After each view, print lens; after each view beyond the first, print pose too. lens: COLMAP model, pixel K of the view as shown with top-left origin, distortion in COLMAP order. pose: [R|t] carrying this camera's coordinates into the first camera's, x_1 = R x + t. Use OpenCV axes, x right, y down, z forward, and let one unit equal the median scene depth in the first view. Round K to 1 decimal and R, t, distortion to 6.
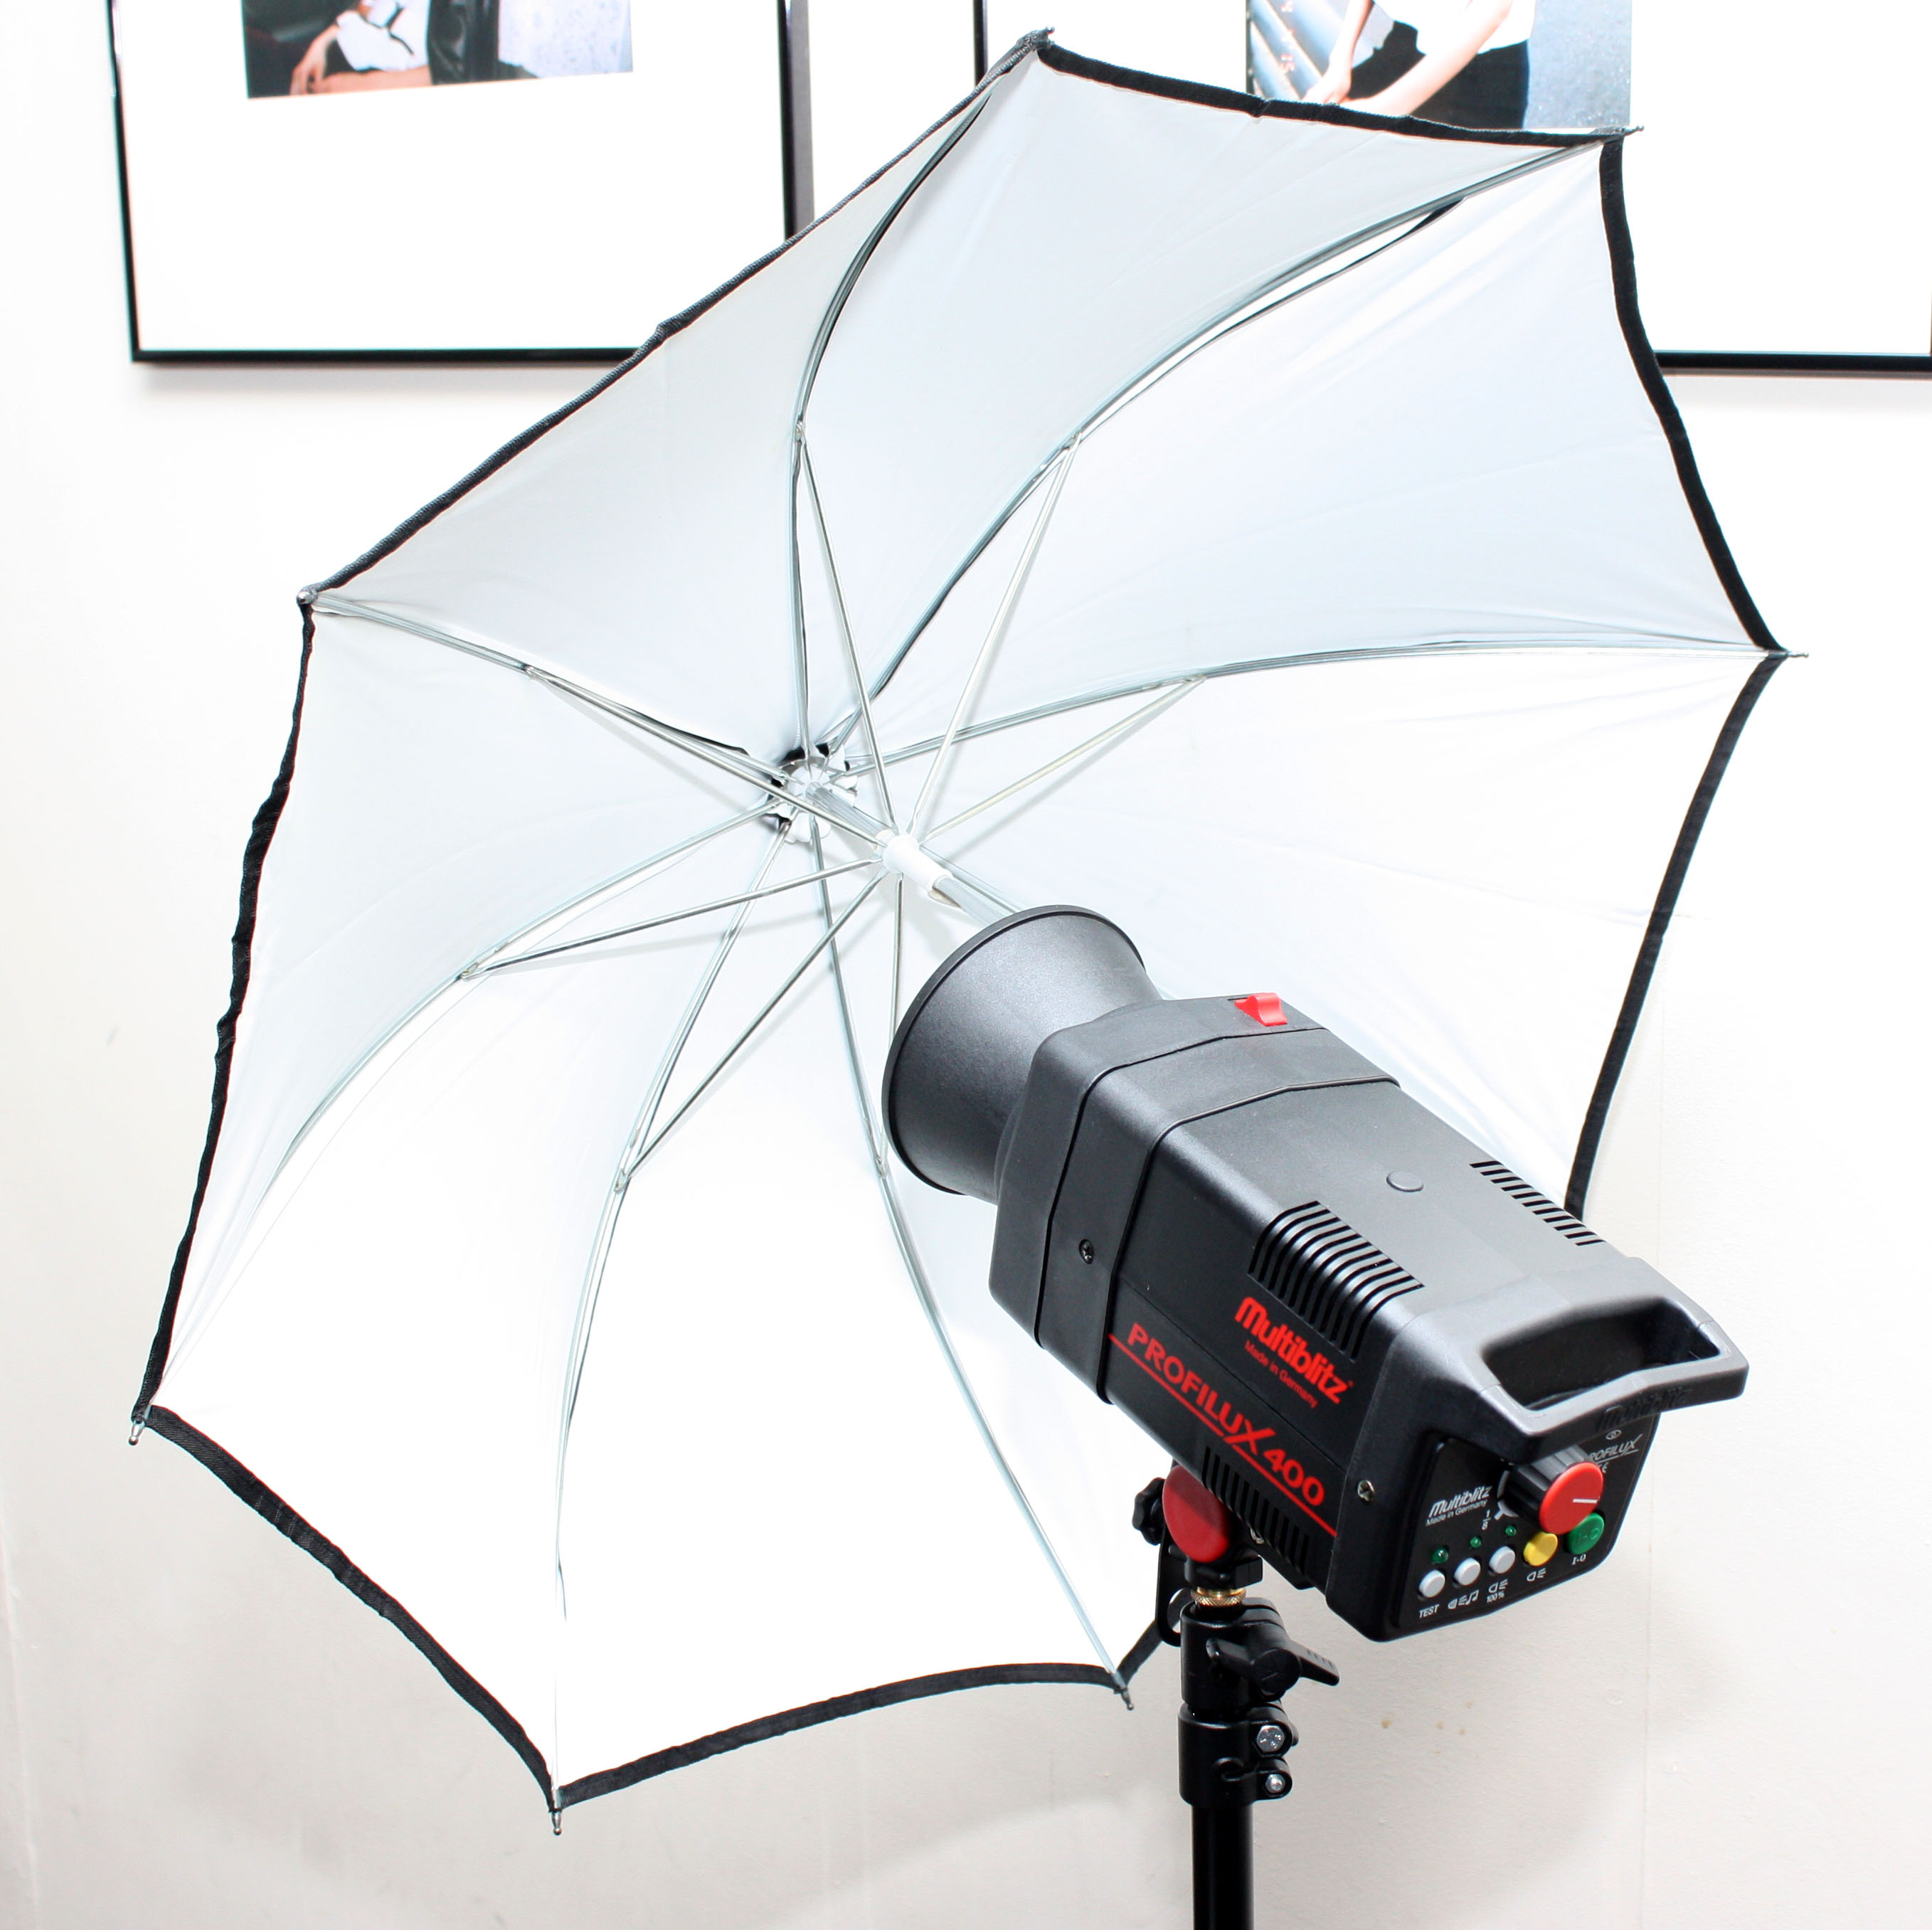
lens RADIAL K [[2984.1, 0, 966.0], [0, 2984.1, 965.0], [0, 0, 1]] dist [-0.020851, -0.018357]
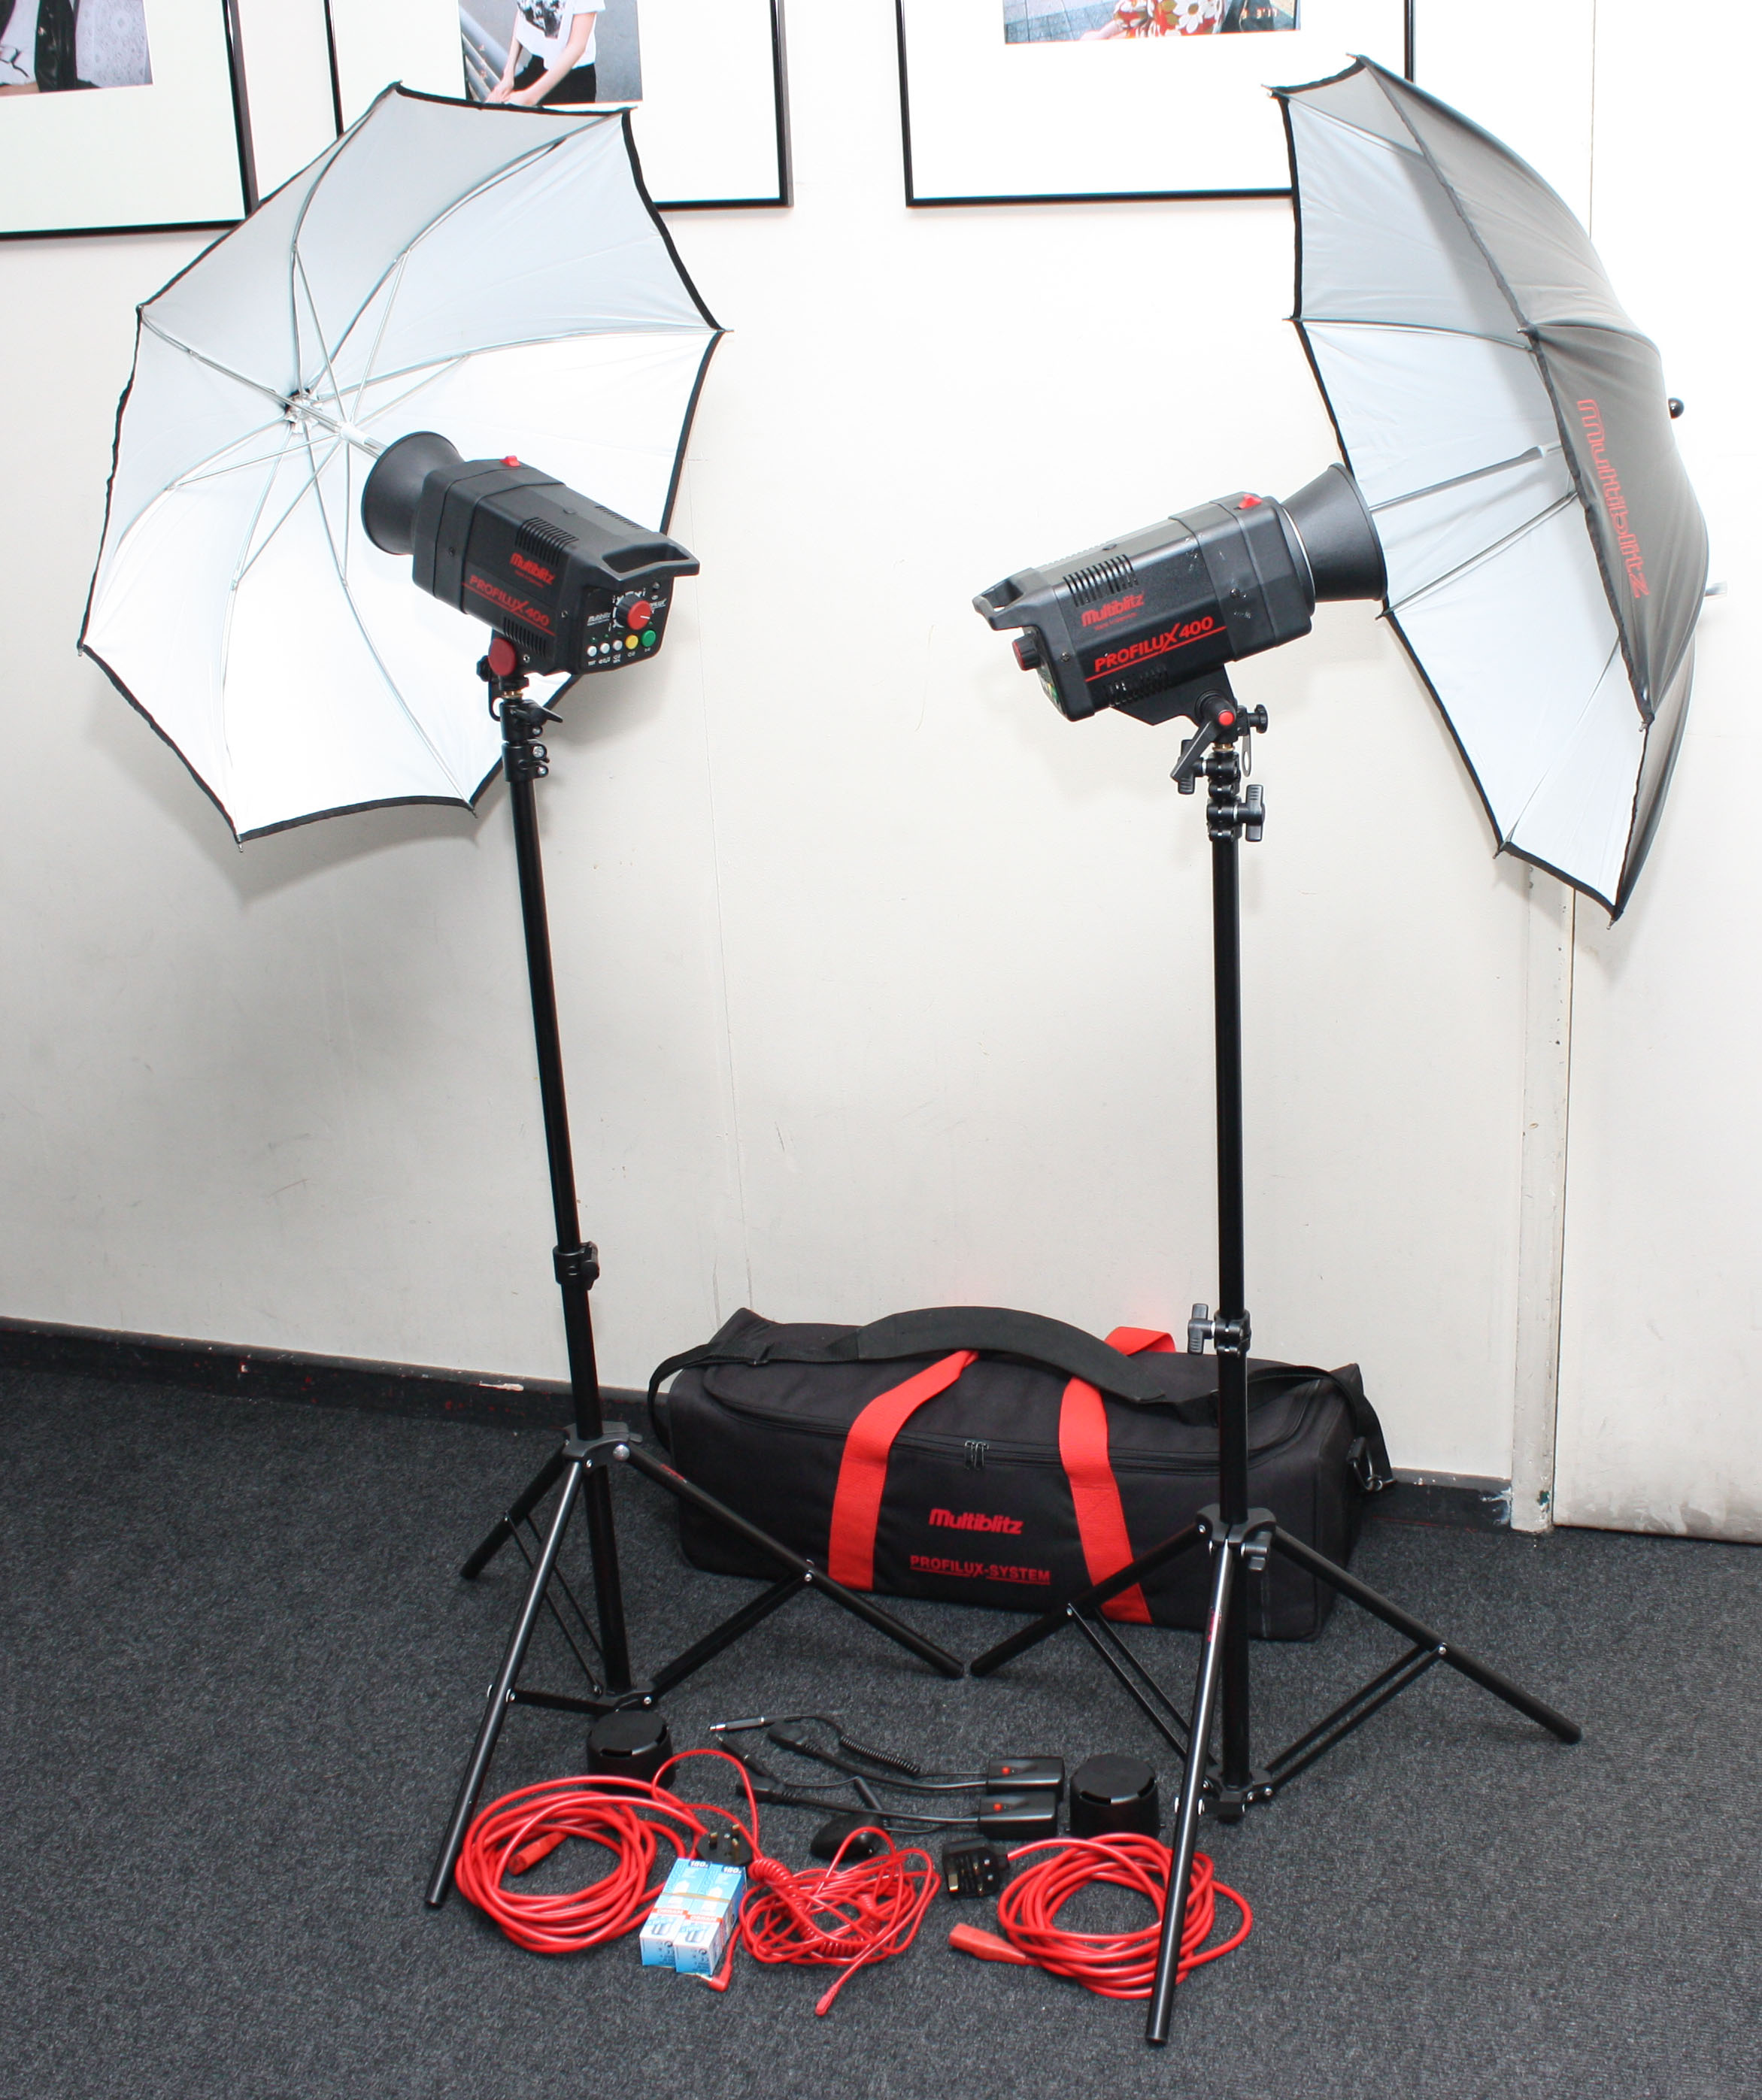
lens RADIAL K [[2868.5, 0, 881.0], [0, 2868.5, 1050.0], [0, 0, 1]] dist [-0.187765, 0.337747]
pose [[0.969124, -0.096299, 0.226990, -0.187034], [0.080283, 0.993653, 0.078789, 0.338347], [-0.233137, -0.058132, 0.970705, -1.407874]]
